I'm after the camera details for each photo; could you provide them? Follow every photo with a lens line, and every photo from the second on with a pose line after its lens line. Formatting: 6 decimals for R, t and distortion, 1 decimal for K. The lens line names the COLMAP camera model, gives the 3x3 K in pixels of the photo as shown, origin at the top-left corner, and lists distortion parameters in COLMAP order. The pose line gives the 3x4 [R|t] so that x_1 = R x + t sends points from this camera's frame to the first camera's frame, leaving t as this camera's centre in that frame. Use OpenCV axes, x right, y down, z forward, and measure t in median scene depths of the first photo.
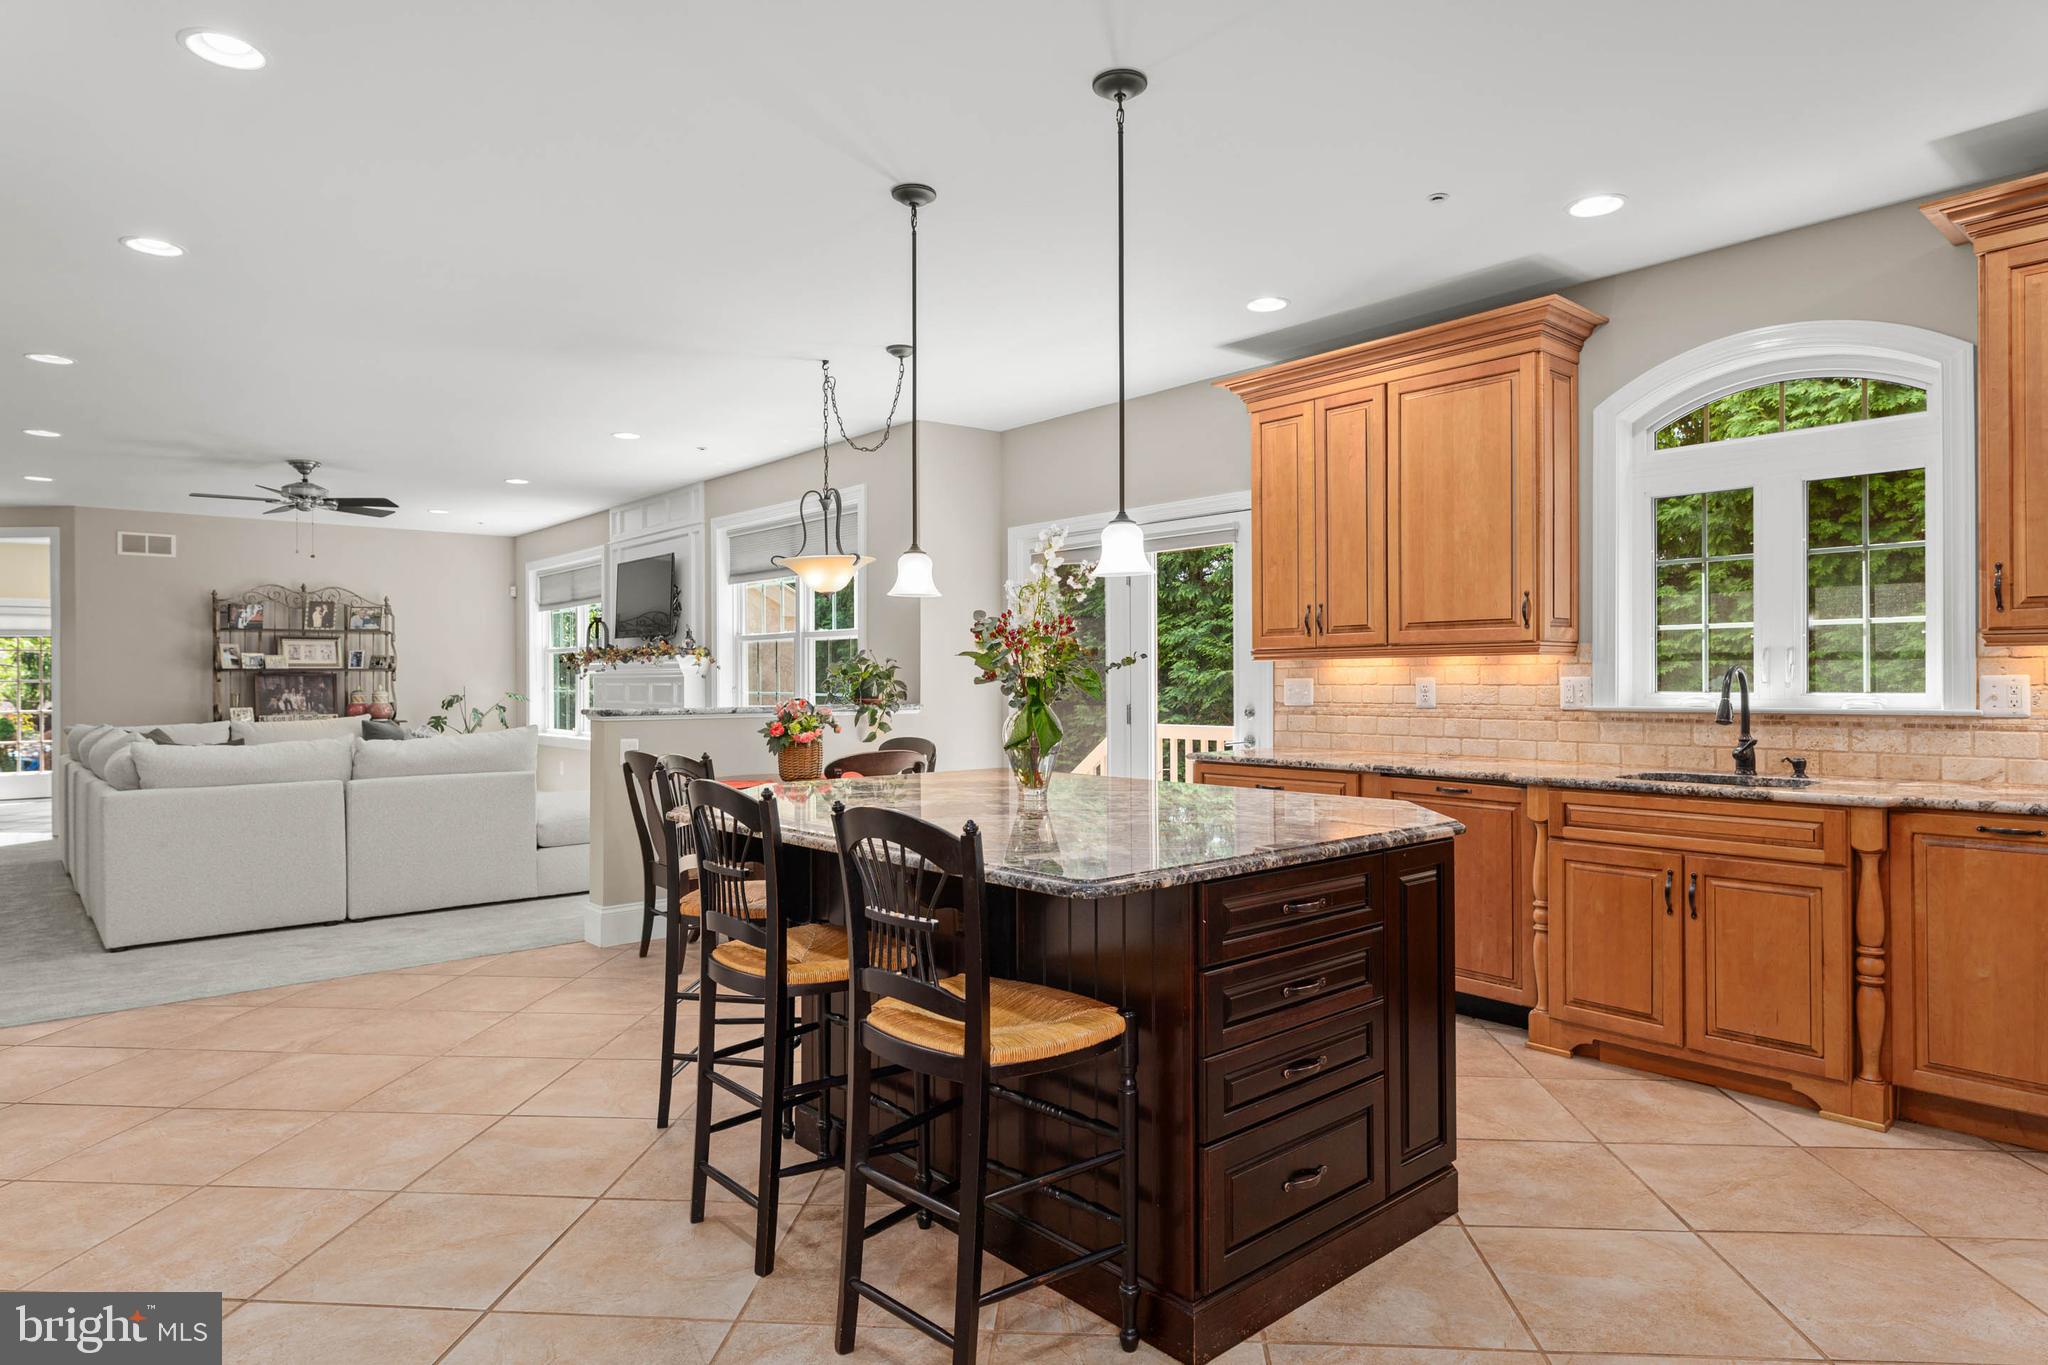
lens RADIAL K [[1183.8, 0, 1020.8], [0, 1183.8, 679.3], [0, 0, 1]] dist [0.000457, -0.000014]
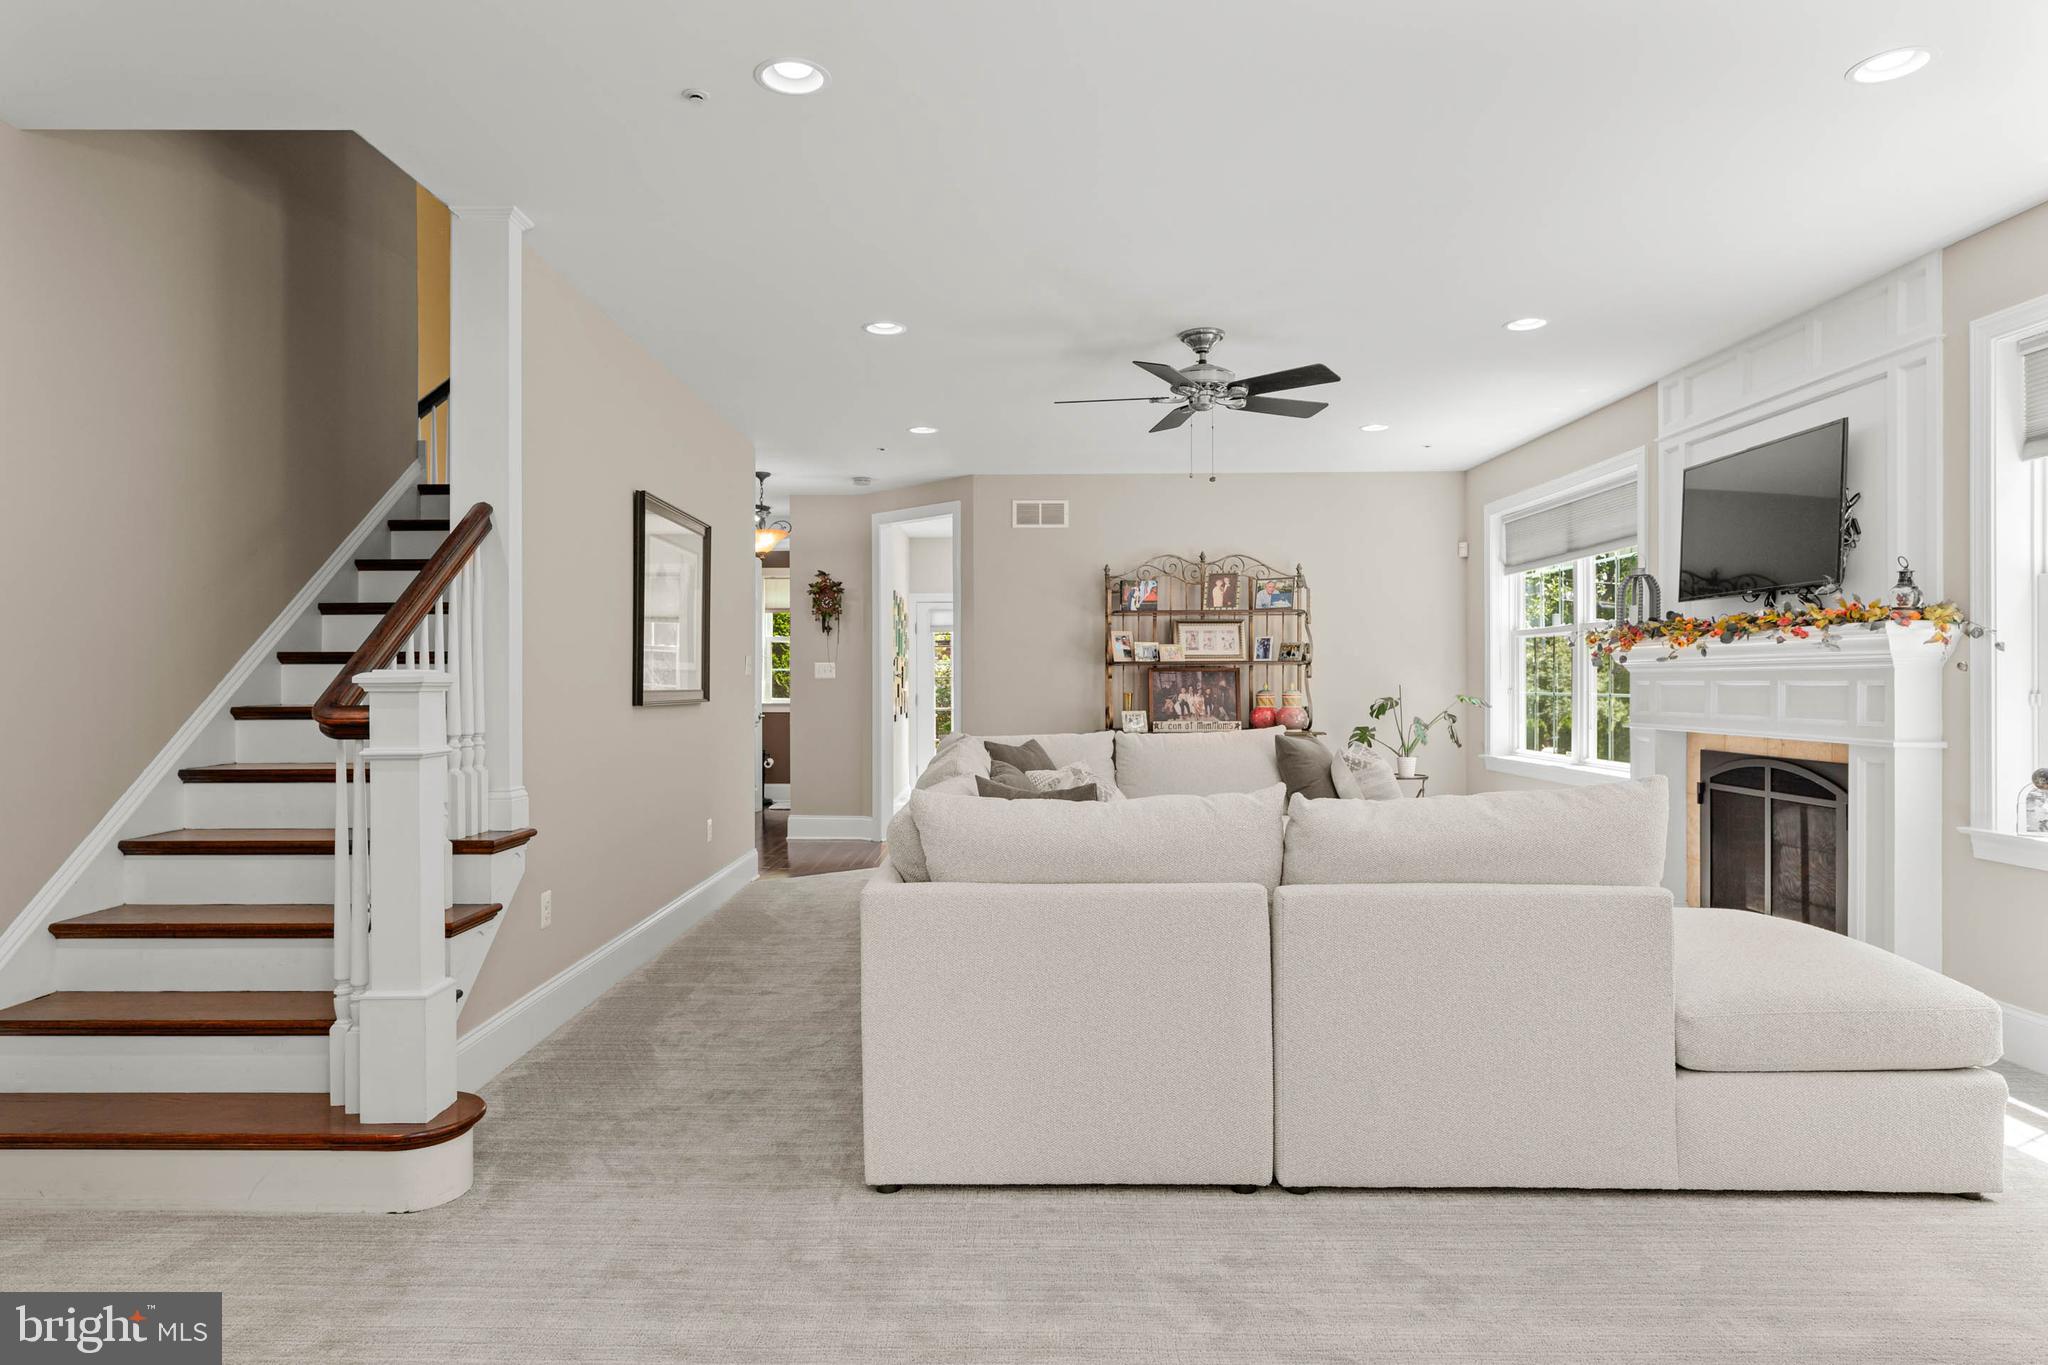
lens RADIAL K [[1183.8, 0, 1027.2], [0, 1183.8, 673.7], [0, 0, 1]] dist [0.000457, -0.000014]
pose [[0.768017, -0.001020, -0.640428, -0.411430], [-0.001679, 0.999992, -0.003605, 0.004000], [0.640427, 0.003844, 0.768010, 0.690112]]
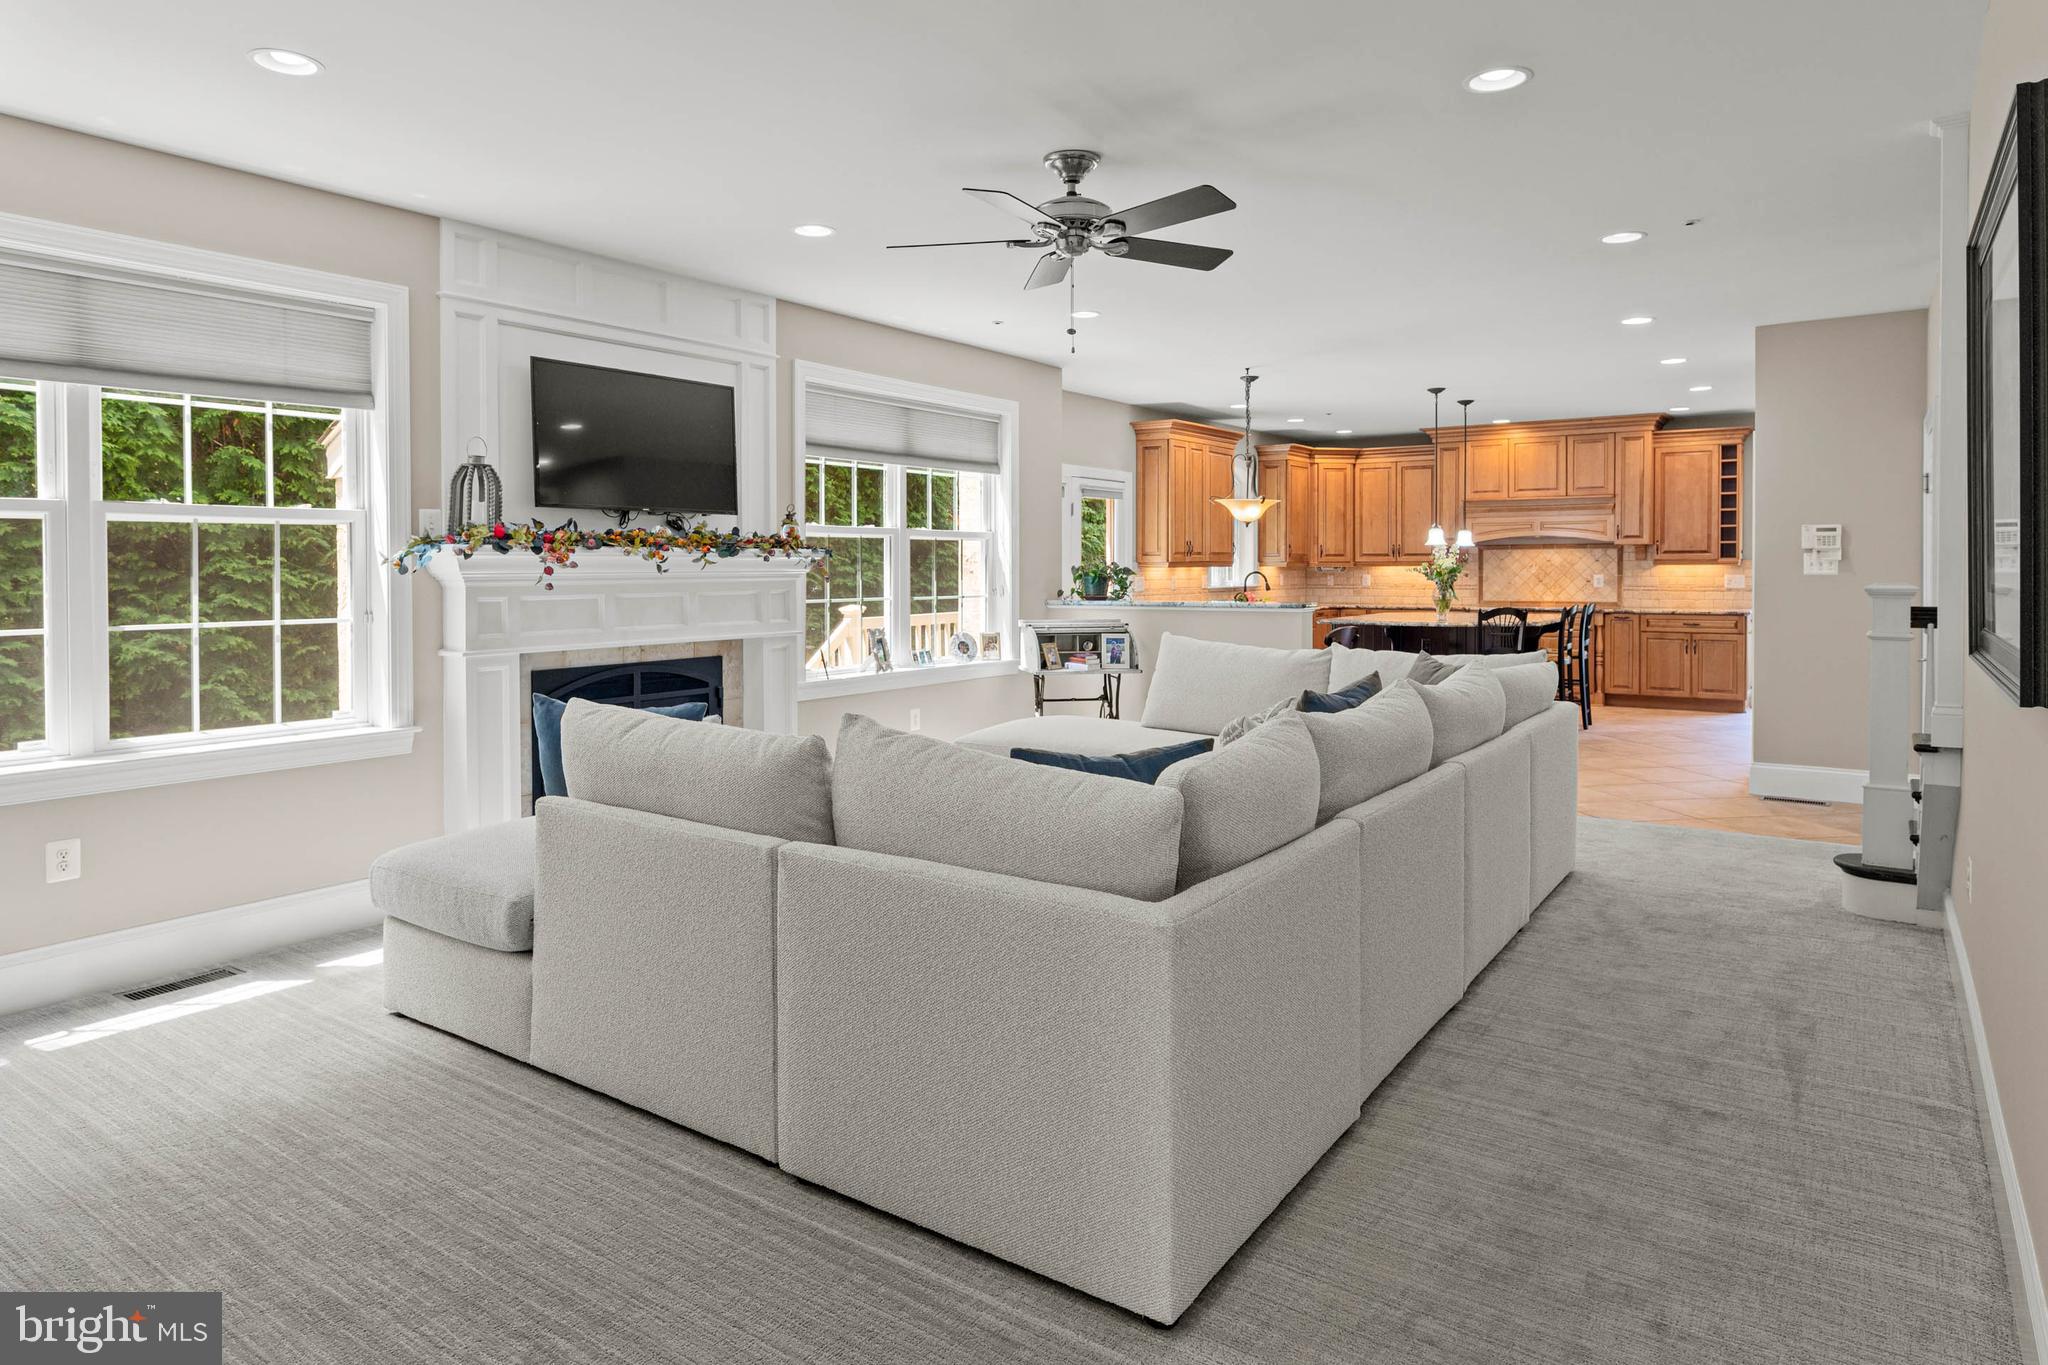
lens RADIAL K [[1183.8, 0, 1028.2], [0, 1183.8, 587.0], [0, 0, 1]] dist [0.000457, -0.000014]
pose [[-0.246039, -0.011173, 0.969196, -1.631964], [0.005601, 0.999900, 0.012948, -0.011013], [-0.969244, 0.008614, -0.245952, 1.720106]]
